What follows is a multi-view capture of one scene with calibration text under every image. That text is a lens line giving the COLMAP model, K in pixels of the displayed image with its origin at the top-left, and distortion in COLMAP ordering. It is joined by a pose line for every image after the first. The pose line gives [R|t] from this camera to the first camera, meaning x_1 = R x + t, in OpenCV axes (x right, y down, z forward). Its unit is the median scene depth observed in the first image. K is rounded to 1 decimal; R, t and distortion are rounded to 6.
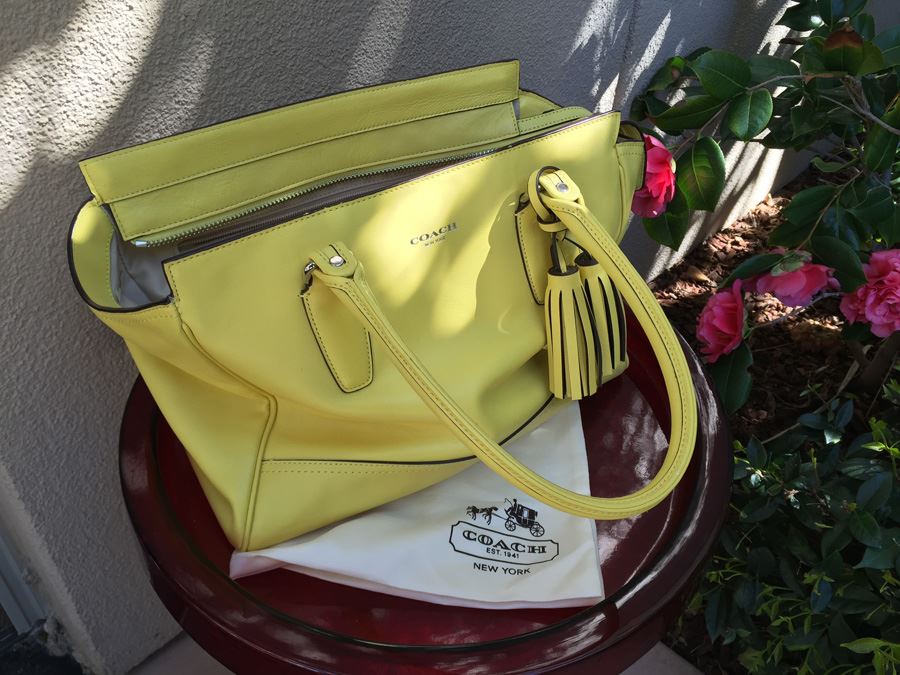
lens RADIAL K [[773.6, 0, 448.4], [0, 773.6, 336.2], [0, 0, 1]] dist [0.085114, -0.133715]
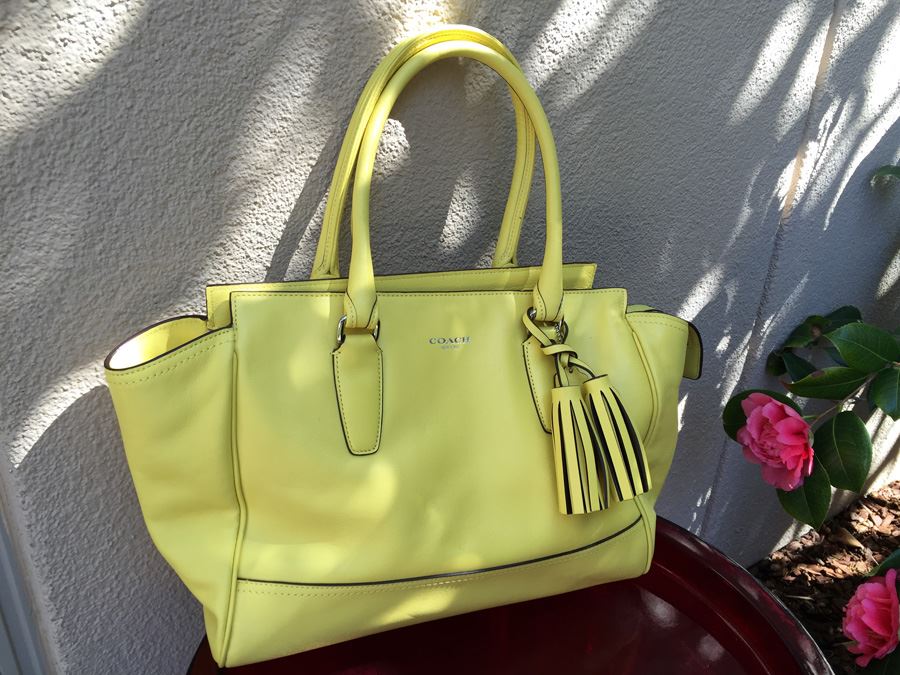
lens RADIAL K [[773.6, 0, 447.9], [0, 773.6, 336.1], [0, 0, 1]] dist [0.085114, -0.133715]
pose [[0.981461, 0.069405, -0.178656, 0.030161], [-0.112624, 0.963069, -0.244569, -0.071981], [0.155083, 0.260156, 0.953031, 0.029212]]
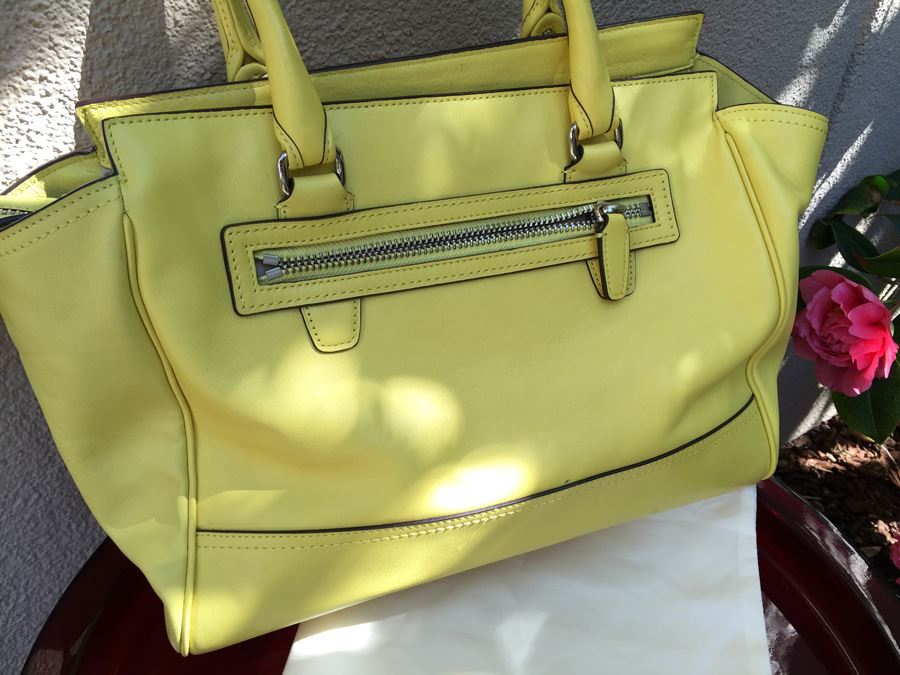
lens RADIAL K [[773.6, 0, 446.1], [0, 773.6, 329.5], [0, 0, 1]] dist [0.085114, -0.133715]
pose [[0.983266, 0.114669, -0.141559, -0.005648], [-0.128807, 0.987100, -0.095094, -0.118914], [0.128829, 0.111736, 0.985352, 0.301764]]
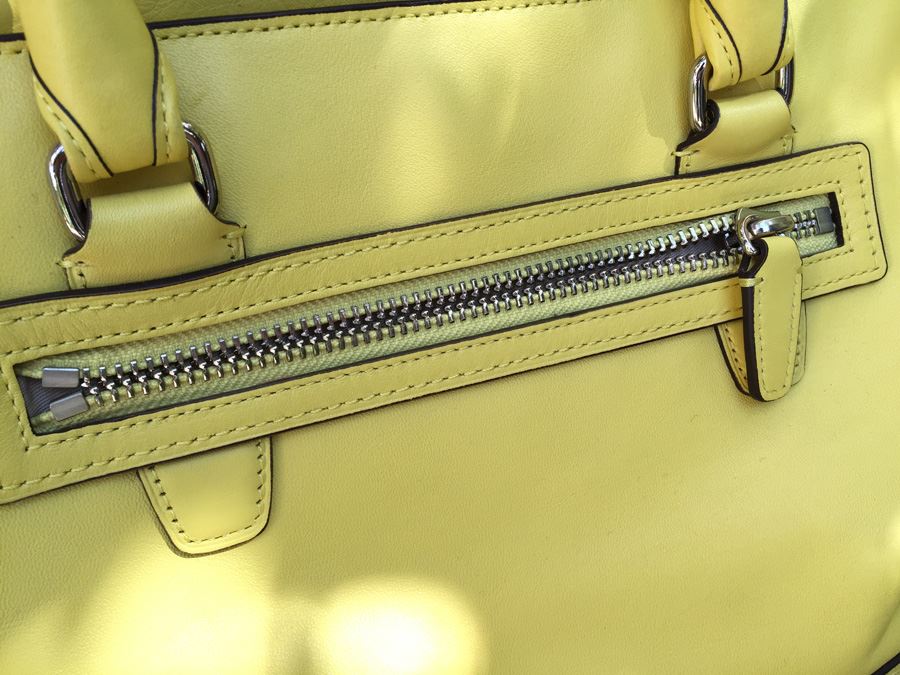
lens RADIAL K [[773.6, 0, 448.7], [0, 773.6, 343.4], [0, 0, 1]] dist [0.085114, -0.133715]
pose [[0.981019, 0.117707, -0.154097, -0.046542], [-0.117923, 0.992992, 0.007770, -0.224432], [0.153932, 0.010550, 0.988025, 0.570864]]
